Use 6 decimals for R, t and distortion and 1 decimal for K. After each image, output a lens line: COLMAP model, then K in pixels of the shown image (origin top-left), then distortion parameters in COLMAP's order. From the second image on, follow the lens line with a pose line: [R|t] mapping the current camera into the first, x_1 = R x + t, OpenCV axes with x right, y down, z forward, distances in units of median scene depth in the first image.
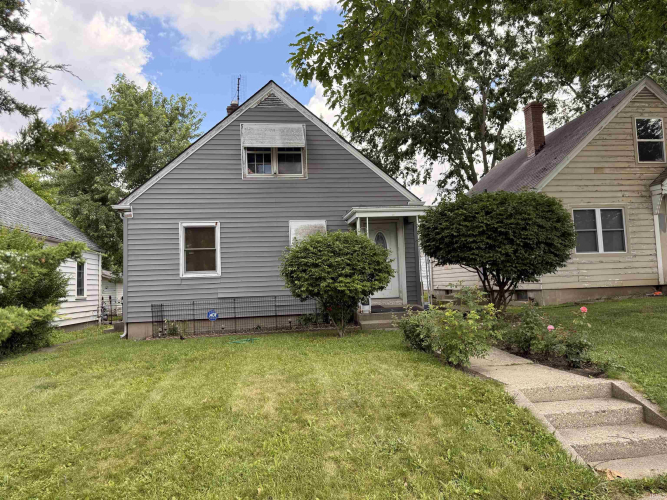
lens RADIAL K [[472.9, 0, 333.5], [0, 472.9, 250.0], [0, 0, 1]] dist [0.002041, -0.001200]
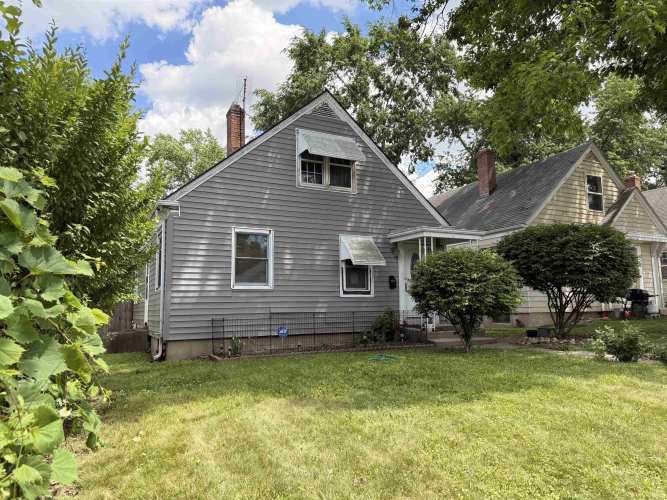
lens RADIAL K [[472.9, 0, 333.5], [0, 472.9, 250.0], [0, 0, 1]] dist [0.002041, -0.001200]
pose [[0.938870, 0.068206, 0.337448, -0.438779], [-0.049887, 0.996786, -0.062675, 0.030852], [-0.340639, 0.042009, 0.939255, 0.098618]]
